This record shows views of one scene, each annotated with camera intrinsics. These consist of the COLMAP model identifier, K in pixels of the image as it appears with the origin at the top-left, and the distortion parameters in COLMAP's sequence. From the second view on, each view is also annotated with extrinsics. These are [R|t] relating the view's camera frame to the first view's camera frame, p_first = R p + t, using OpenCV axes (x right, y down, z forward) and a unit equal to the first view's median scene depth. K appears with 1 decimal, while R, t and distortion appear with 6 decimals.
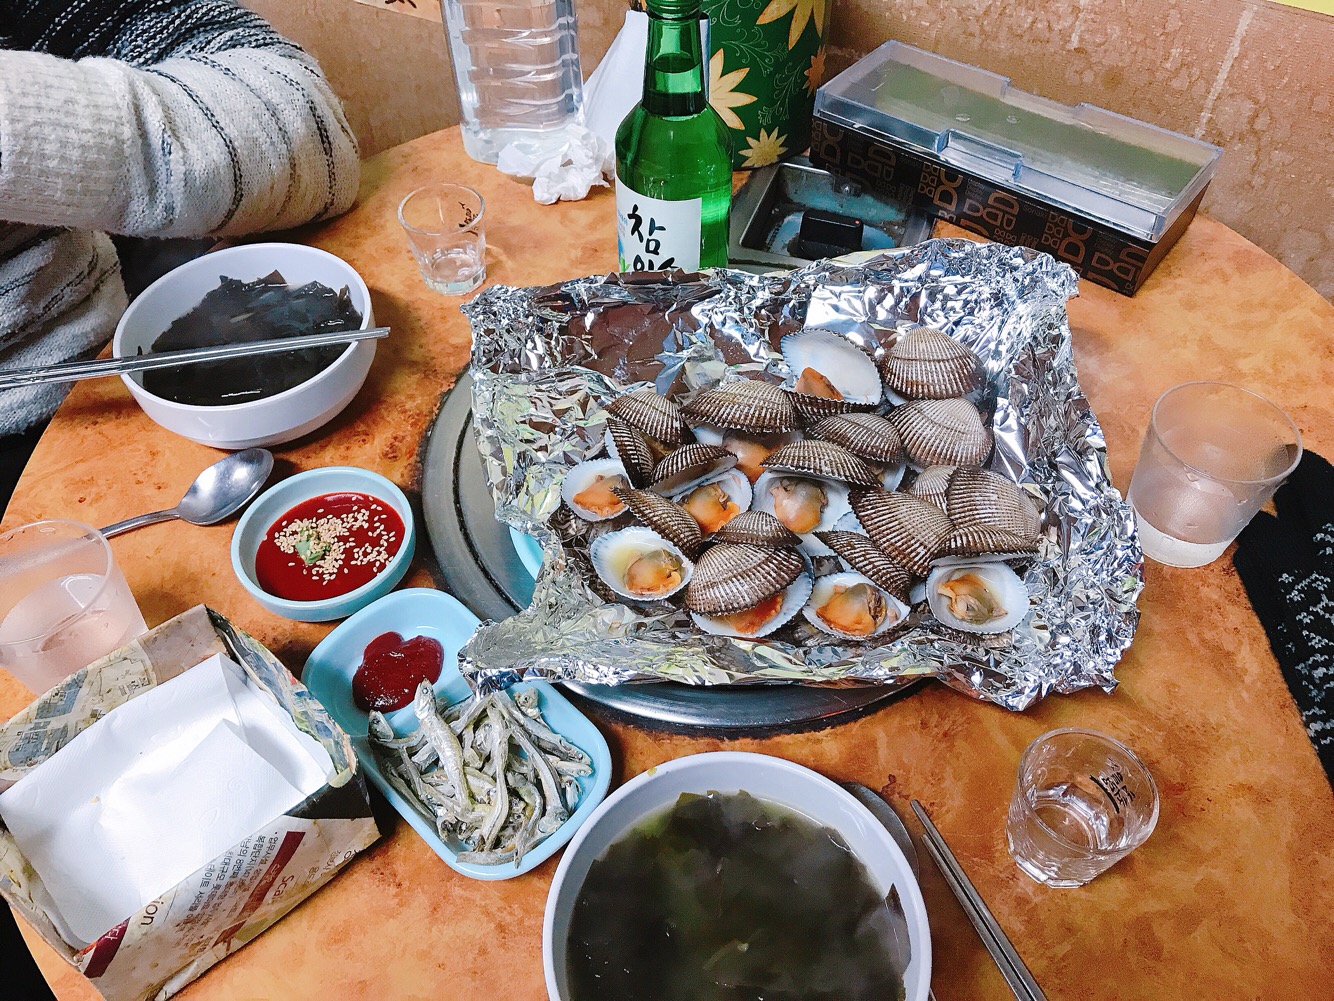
lens RADIAL K [[1075.7, 0, 666.8], [0, 1075.7, 501.7], [0, 0, 1]] dist [-0.039936, -0.003337]
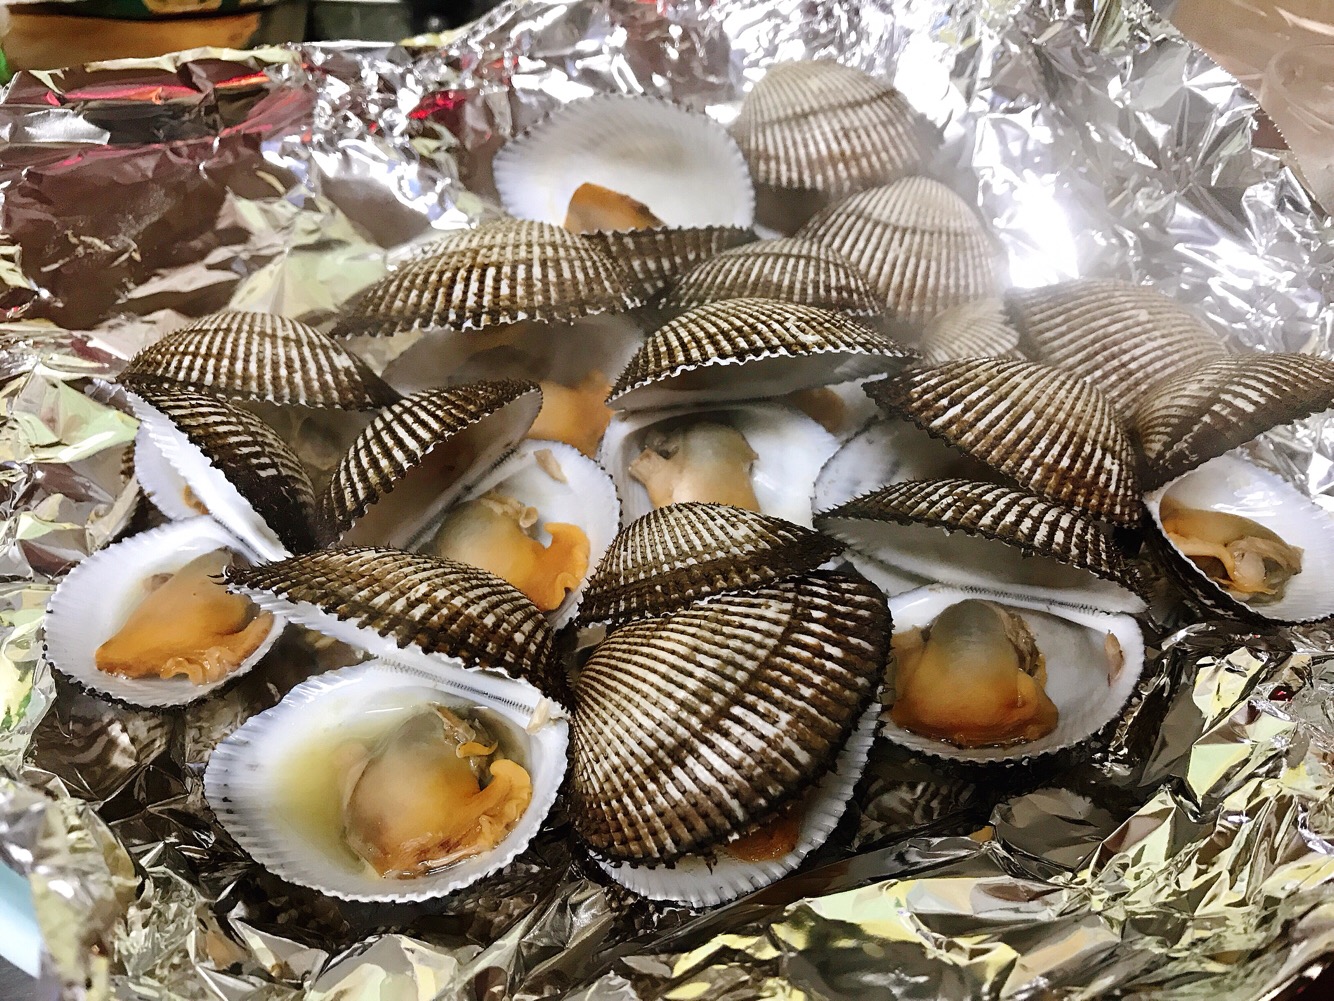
lens RADIAL K [[1075.7, 0, 664.2], [0, 1075.7, 495.3], [0, 0, 1]] dist [-0.039936, -0.003337]
pose [[0.860164, -0.278110, 0.427518, -0.066418], [0.320587, 0.946771, -0.029124, 0.014963], [-0.396662, 0.162108, 0.903537, 0.679151]]
